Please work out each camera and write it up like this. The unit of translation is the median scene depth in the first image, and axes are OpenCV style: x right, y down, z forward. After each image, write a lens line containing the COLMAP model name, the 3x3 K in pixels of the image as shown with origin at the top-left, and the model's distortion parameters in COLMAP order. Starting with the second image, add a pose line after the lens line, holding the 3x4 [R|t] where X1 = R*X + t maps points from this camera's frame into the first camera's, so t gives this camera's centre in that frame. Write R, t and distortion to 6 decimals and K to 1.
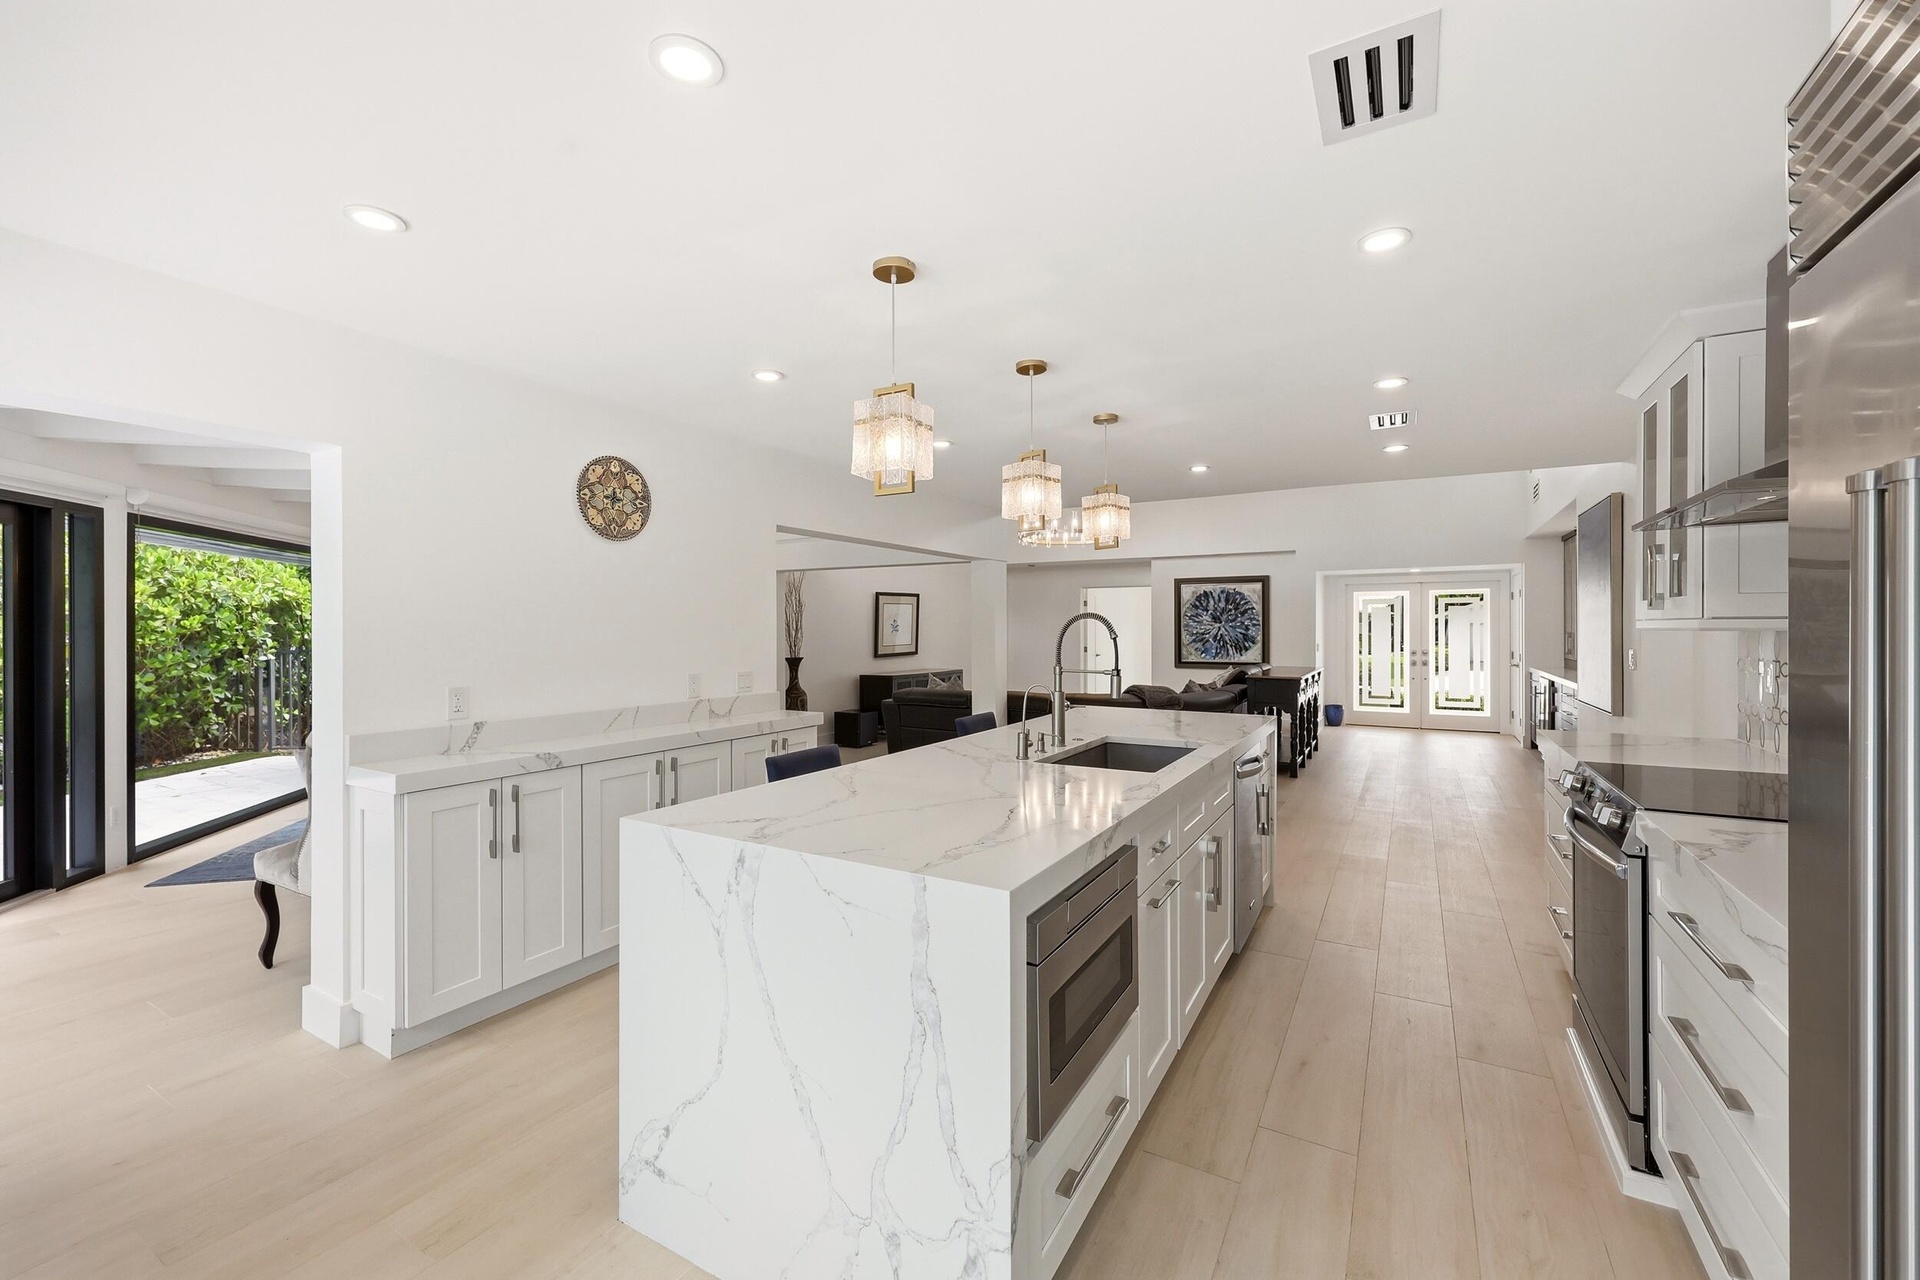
lens RADIAL K [[784.7, 0, 964.6], [0, 784.7, 631.8], [0, 0, 1]] dist [-0.003687, 0.000226]
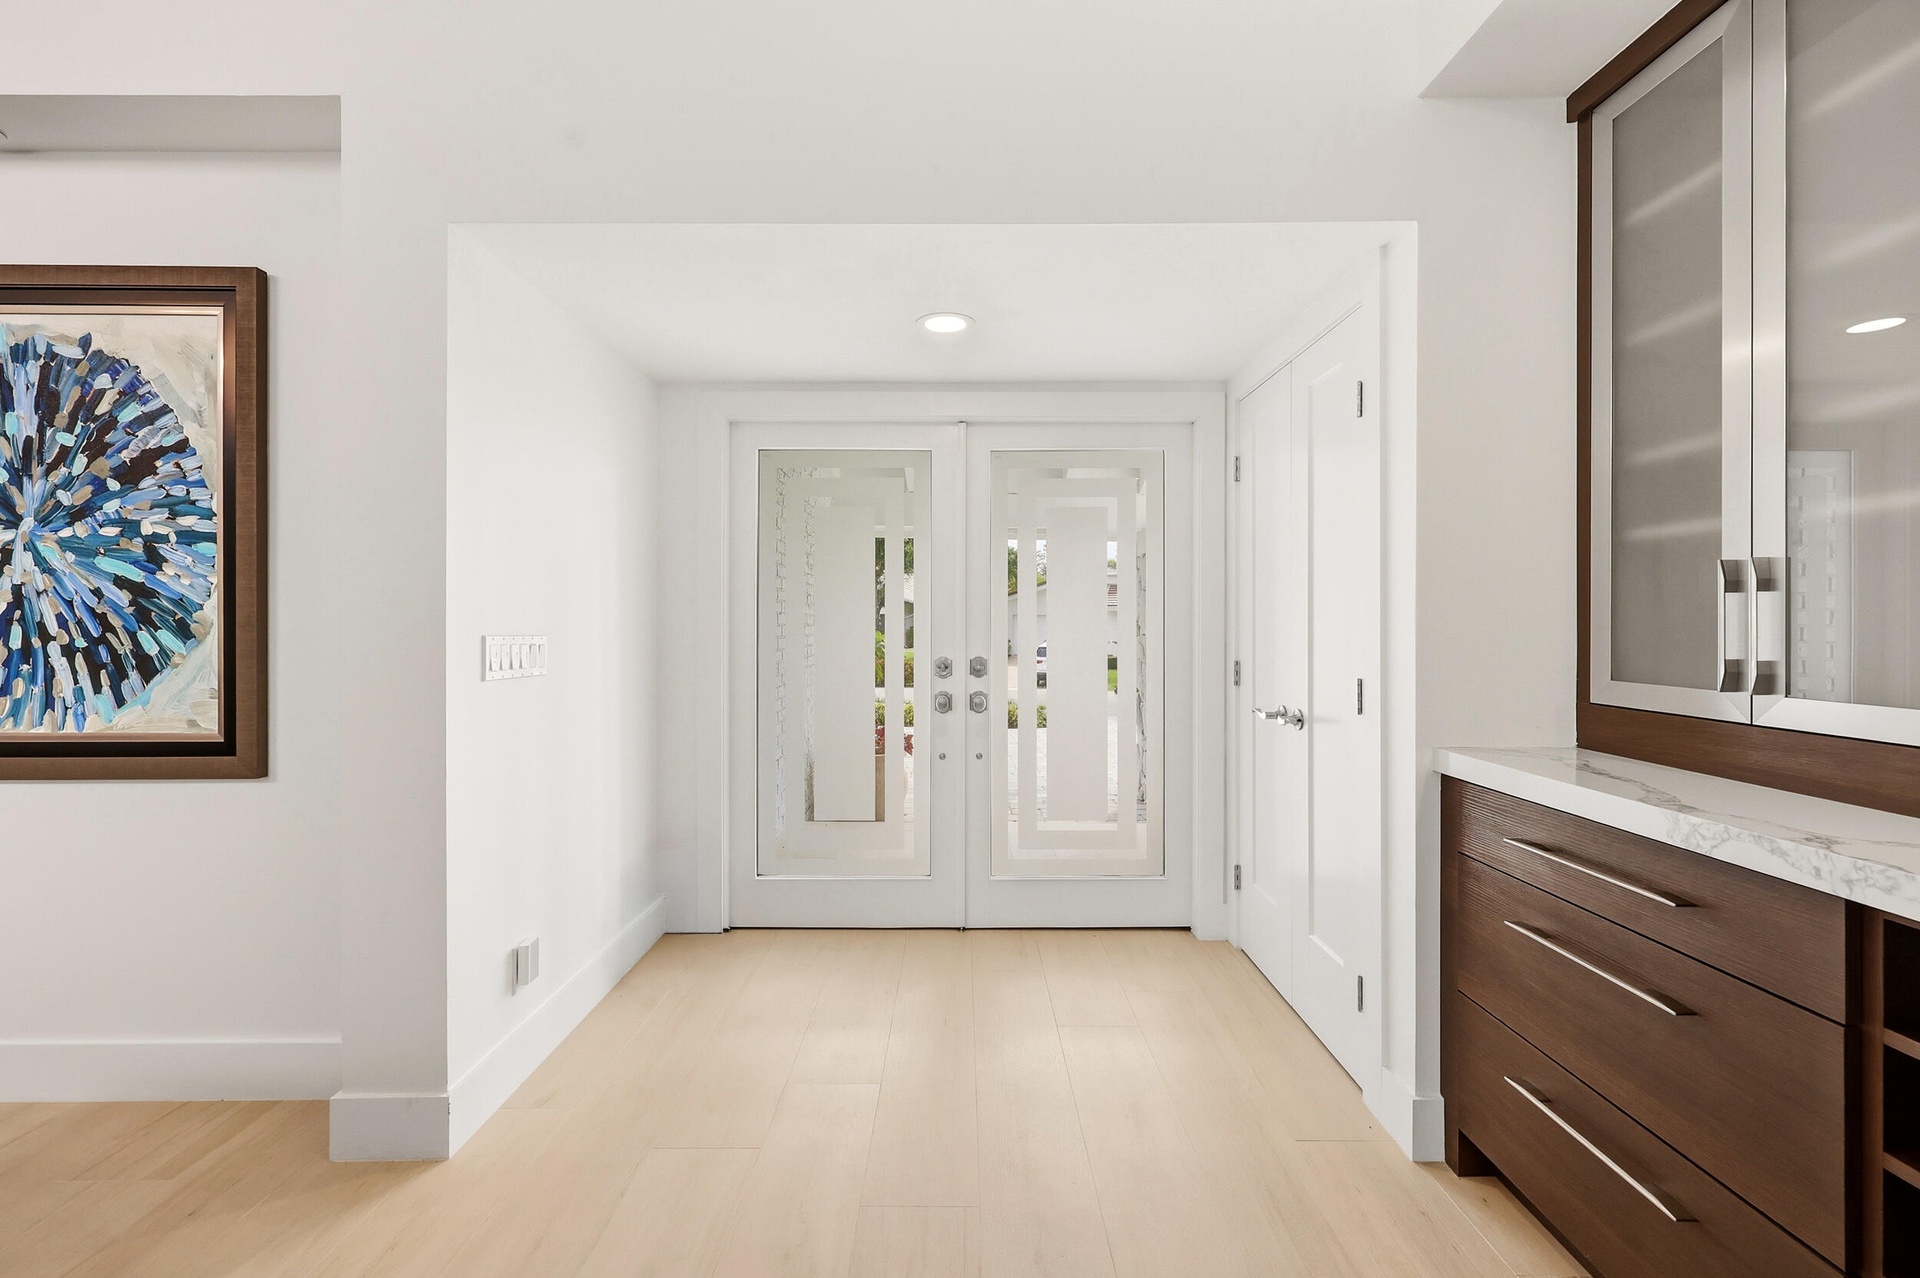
lens RADIAL K [[784.7, 0, 965.2], [0, 784.7, 624.0], [0, 0, 1]] dist [-0.003687, 0.000226]
pose [[0.865839, 0.003312, 0.500312, 0.436835], [-0.001934, 0.999993, -0.003273, 0.012084], [-0.500320, 0.001866, 0.865839, 0.749032]]
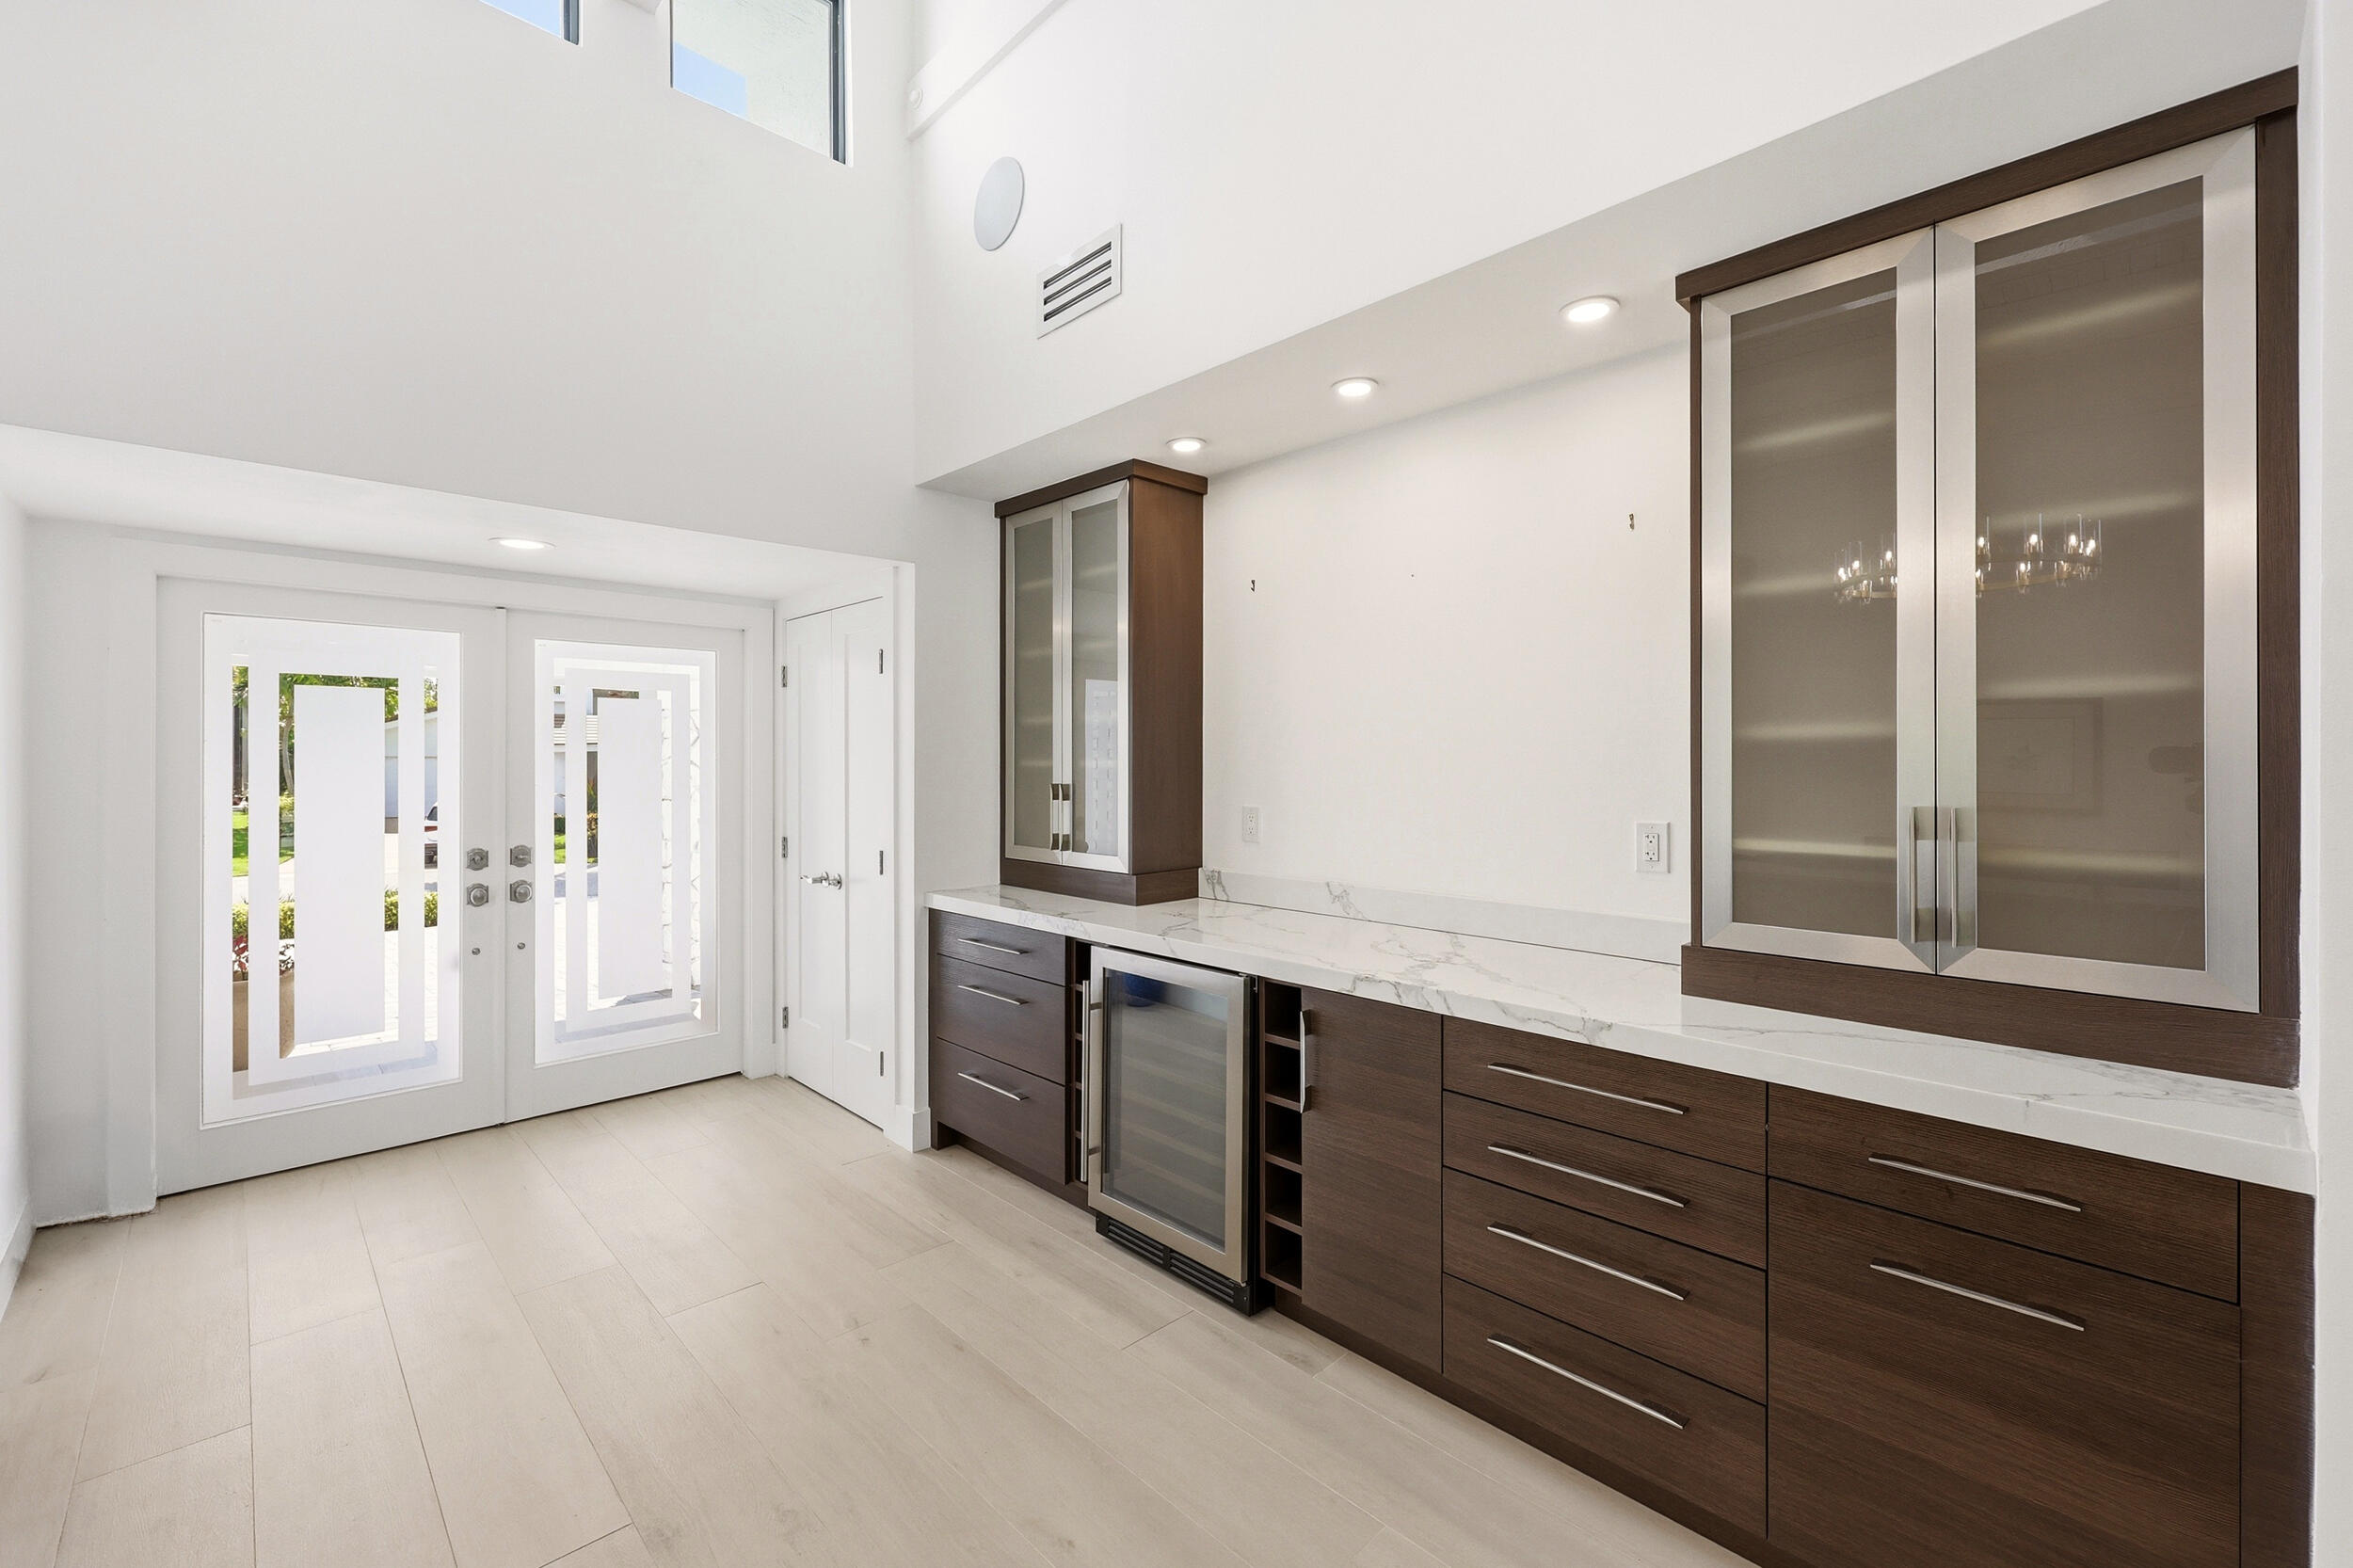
lens RADIAL K [[961.7, 0, 1180.3], [0, 961.7, 763.9], [0, 0, 1]] dist [-0.003687, 0.000226]
pose [[0.273041, 0.003751, 0.961995, 0.314916], [0.002712, 0.999985, -0.004669, -0.004268], [-0.961999, 0.003884, 0.273026, 0.669880]]
